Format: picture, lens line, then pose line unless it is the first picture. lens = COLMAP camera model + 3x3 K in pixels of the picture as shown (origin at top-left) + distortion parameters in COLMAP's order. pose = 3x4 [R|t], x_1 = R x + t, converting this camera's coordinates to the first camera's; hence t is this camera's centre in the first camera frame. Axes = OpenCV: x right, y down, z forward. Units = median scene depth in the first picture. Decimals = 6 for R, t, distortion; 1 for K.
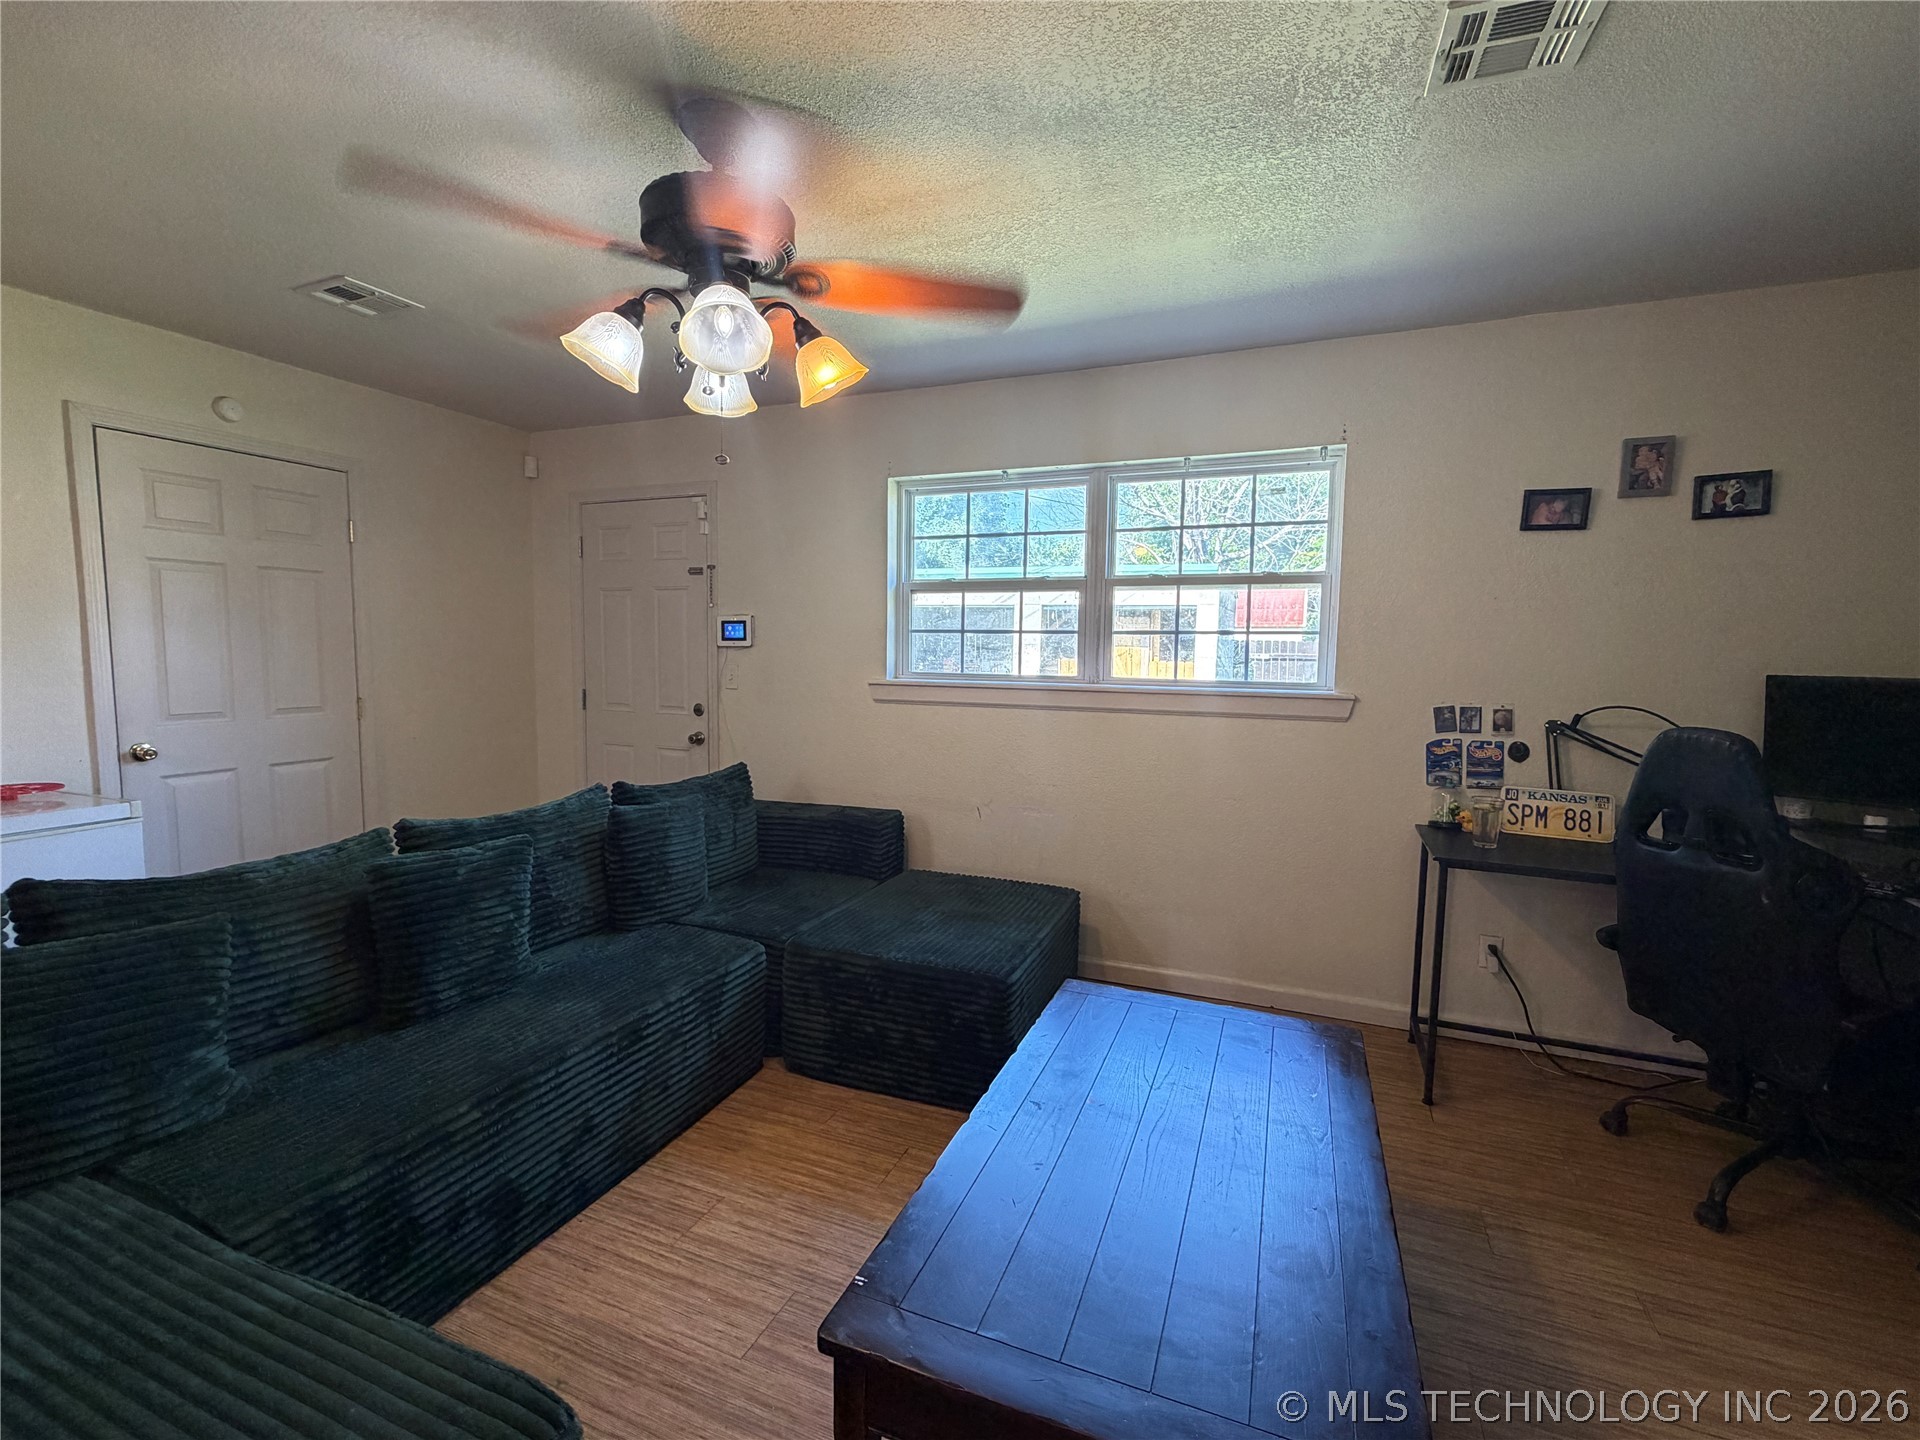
lens RADIAL K [[845.8, 0, 957.1], [0, 845.8, 721.0], [0, 0, 1]] dist [-0.001332, 0.000380]
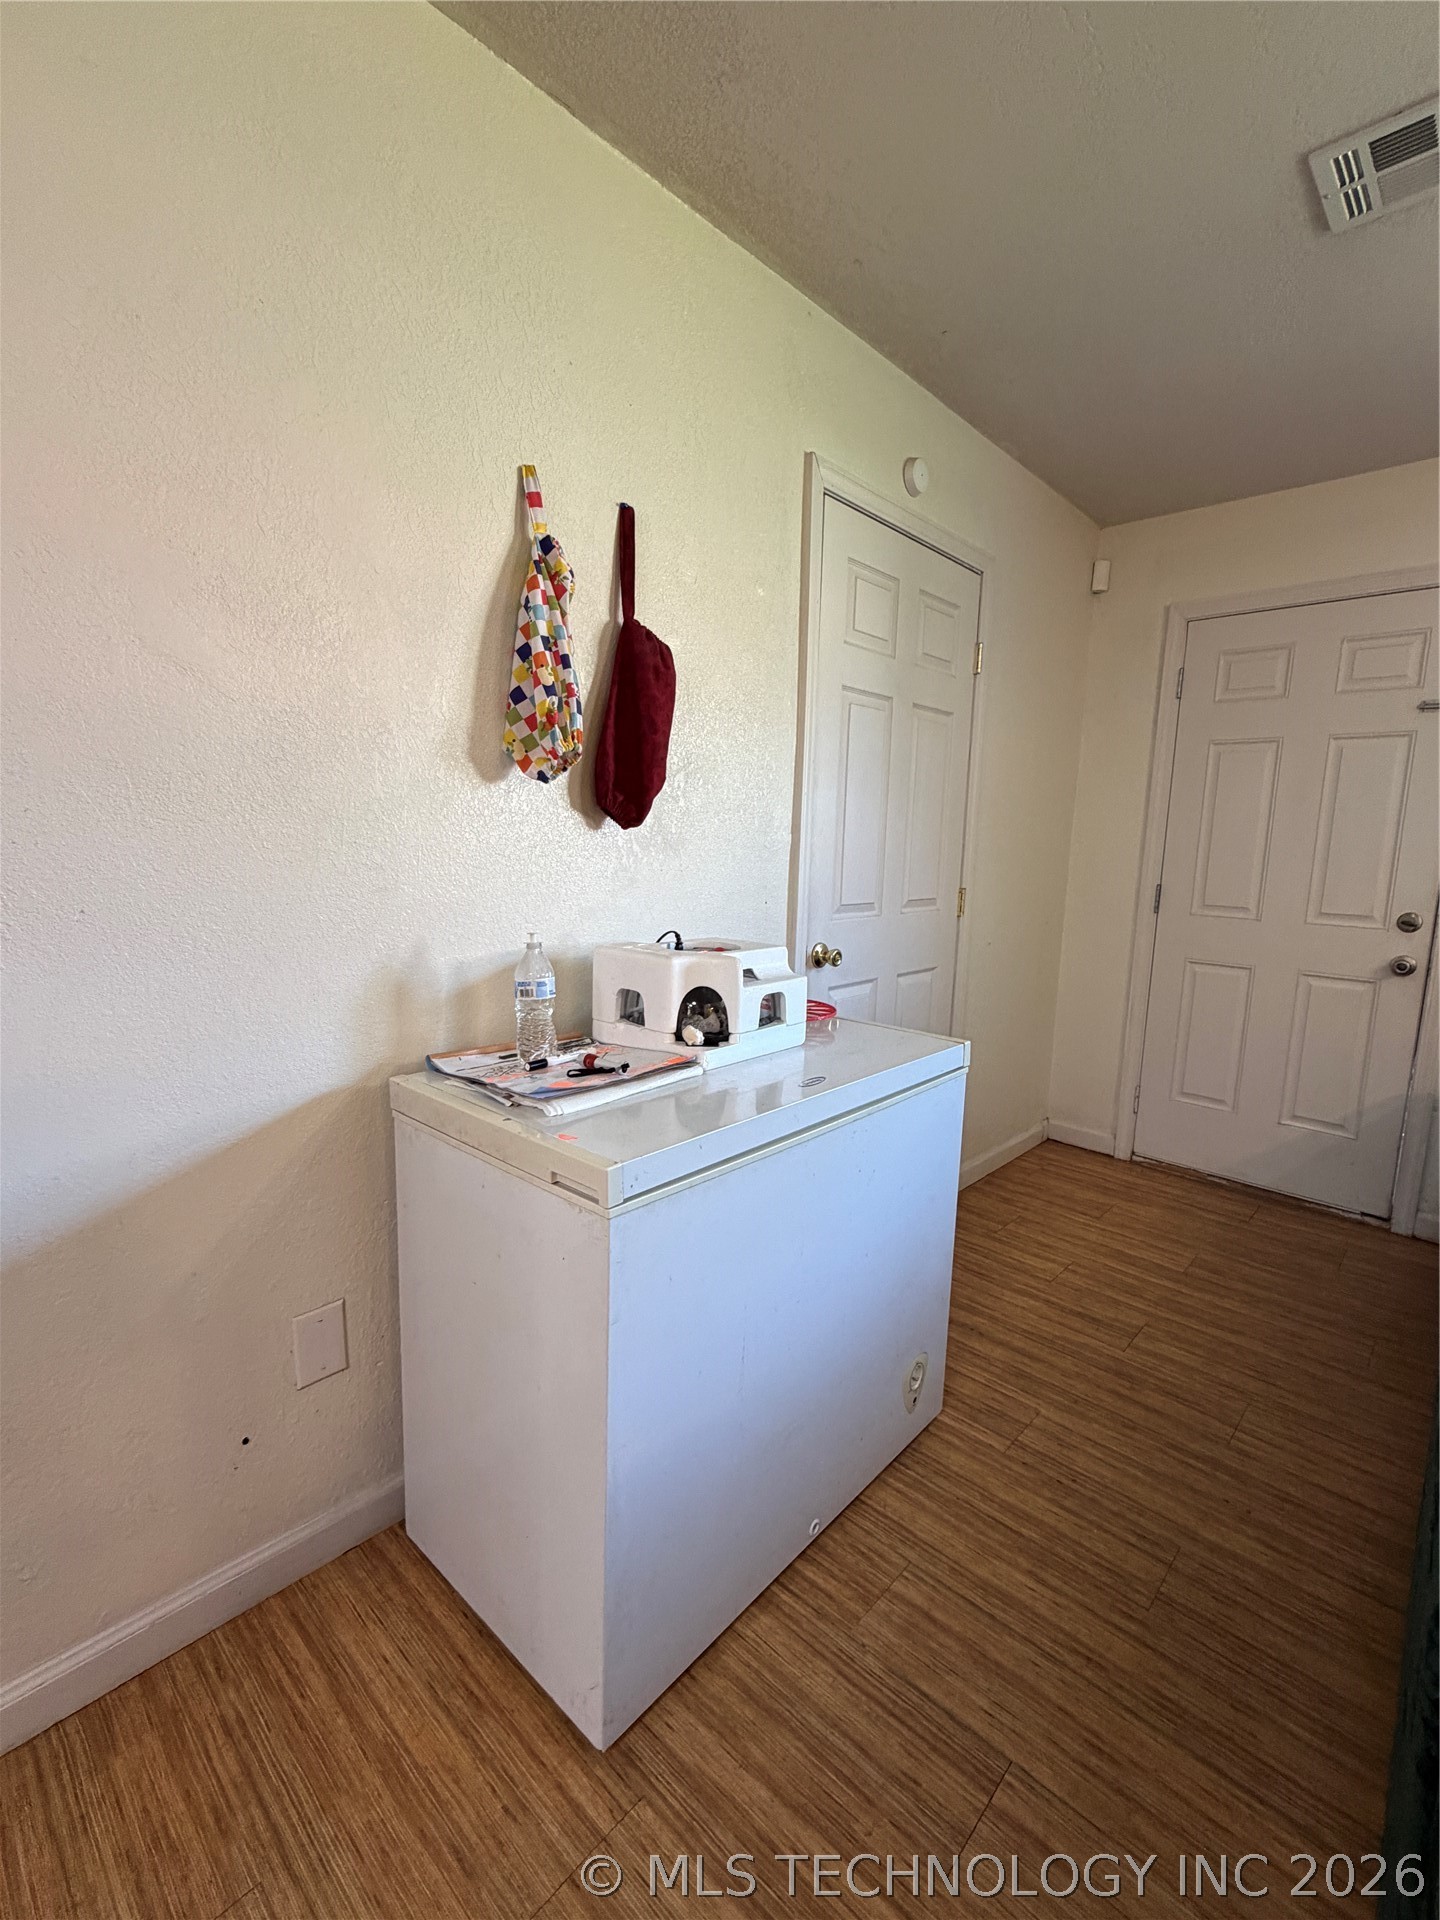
lens RADIAL K [[845.8, 0, 723.9], [0, 845.8, 959.4], [0, 0, 1]] dist [-0.001332, 0.000380]
pose [[0.933472, 0.068284, -0.352090, -0.788560], [-0.047920, 0.996652, 0.066243, -0.004540], [0.355435, -0.044963, 0.933619, 0.283069]]
